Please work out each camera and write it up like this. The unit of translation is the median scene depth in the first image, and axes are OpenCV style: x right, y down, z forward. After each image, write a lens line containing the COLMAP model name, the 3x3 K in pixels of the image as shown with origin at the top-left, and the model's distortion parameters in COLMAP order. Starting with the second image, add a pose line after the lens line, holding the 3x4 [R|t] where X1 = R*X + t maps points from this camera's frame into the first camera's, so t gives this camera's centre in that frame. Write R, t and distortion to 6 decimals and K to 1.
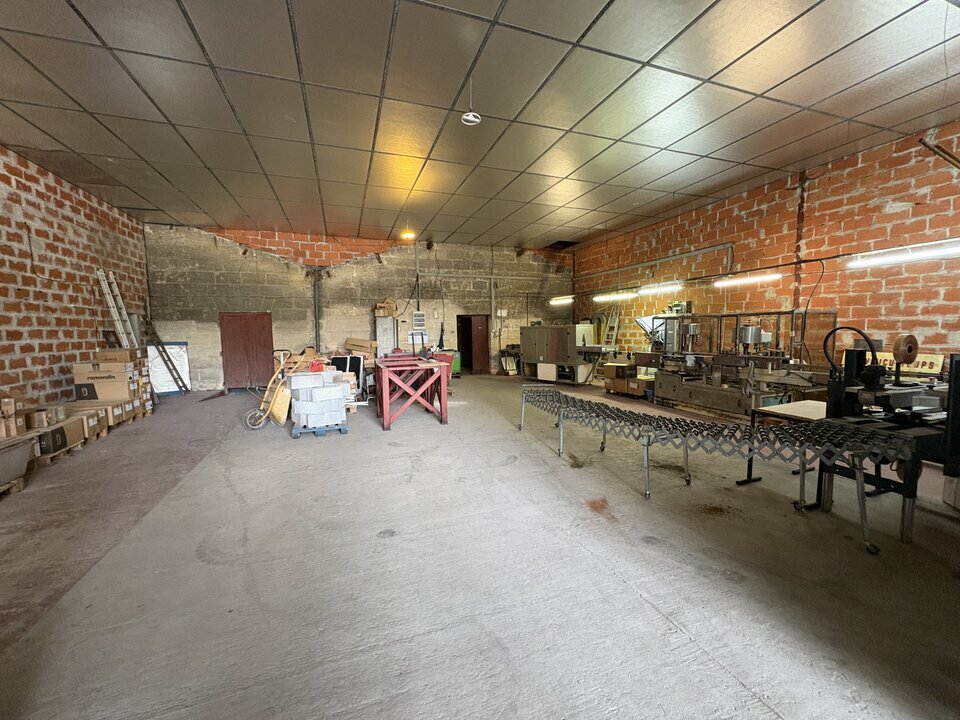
lens RADIAL K [[382.9, 0, 481.5], [0, 382.9, 360.8], [0, 0, 1]] dist [-0.001420, -0.000098]
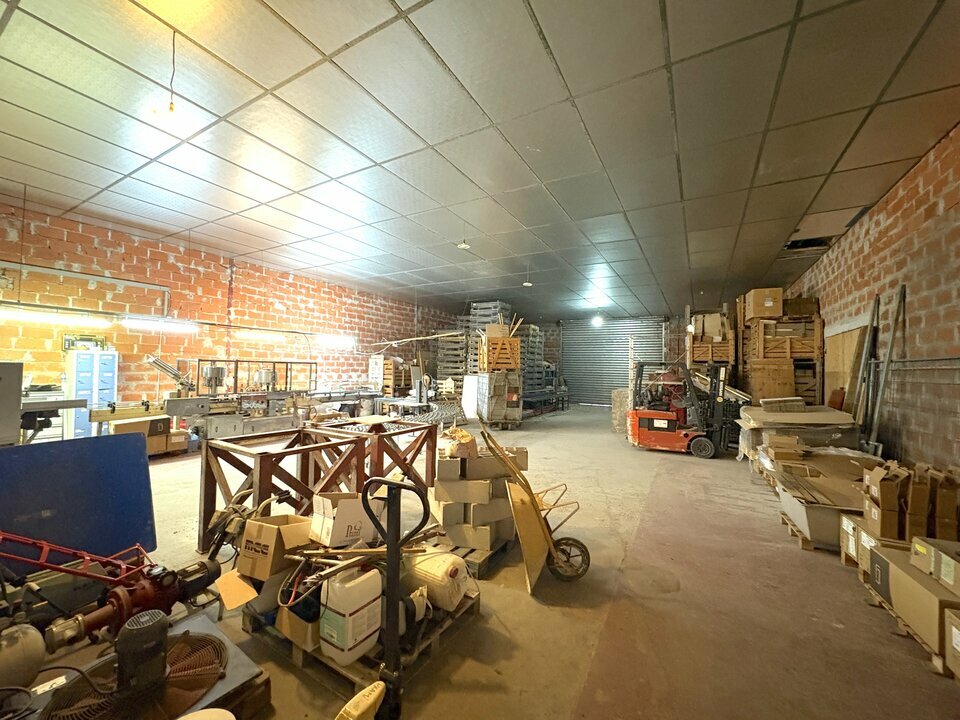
lens RADIAL K [[382.9, 0, 480.7], [0, 382.9, 364.3], [0, 0, 1]] dist [-0.001420, -0.000098]
pose [[-0.647121, 0.013497, 0.762267, -0.772363], [0.052819, 0.998235, 0.027165, -0.098811], [-0.760555, 0.057842, -0.646692, 1.192102]]
